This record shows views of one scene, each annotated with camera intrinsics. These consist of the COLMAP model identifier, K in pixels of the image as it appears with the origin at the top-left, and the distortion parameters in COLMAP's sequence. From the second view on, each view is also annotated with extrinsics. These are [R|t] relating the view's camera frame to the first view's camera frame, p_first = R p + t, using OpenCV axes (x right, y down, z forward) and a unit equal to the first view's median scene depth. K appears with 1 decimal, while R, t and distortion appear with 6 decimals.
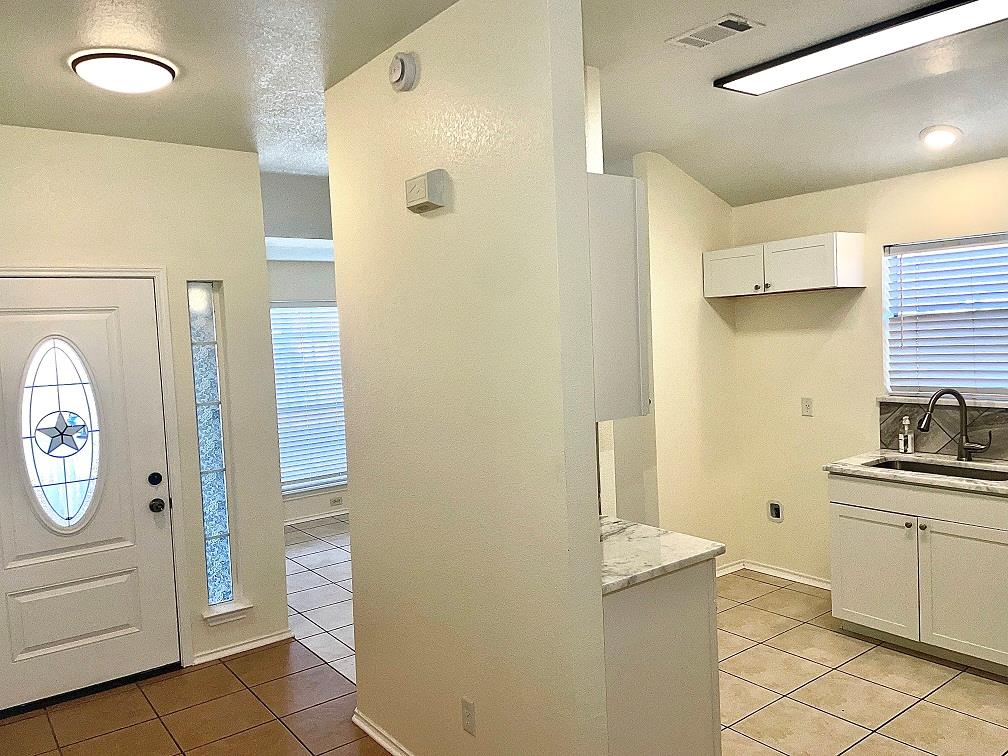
lens RADIAL K [[761.6, 0, 505.6], [0, 761.6, 380.4], [0, 0, 1]] dist [0.052239, -0.065531]
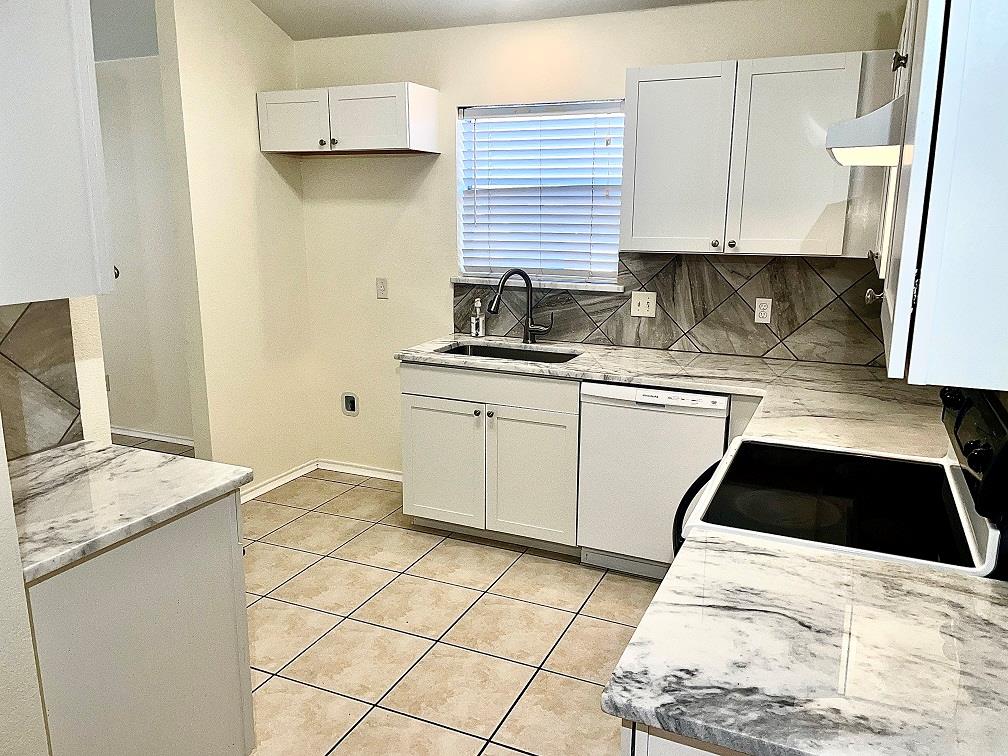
lens RADIAL K [[761.6, 0, 510.5], [0, 761.6, 374.4], [0, 0, 1]] dist [0.052239, -0.065531]
pose [[0.873125, -0.049686, 0.484957, 0.098238], [-0.020695, 0.990118, 0.138702, 0.008628], [-0.487057, -0.131141, 0.863469, 0.160862]]
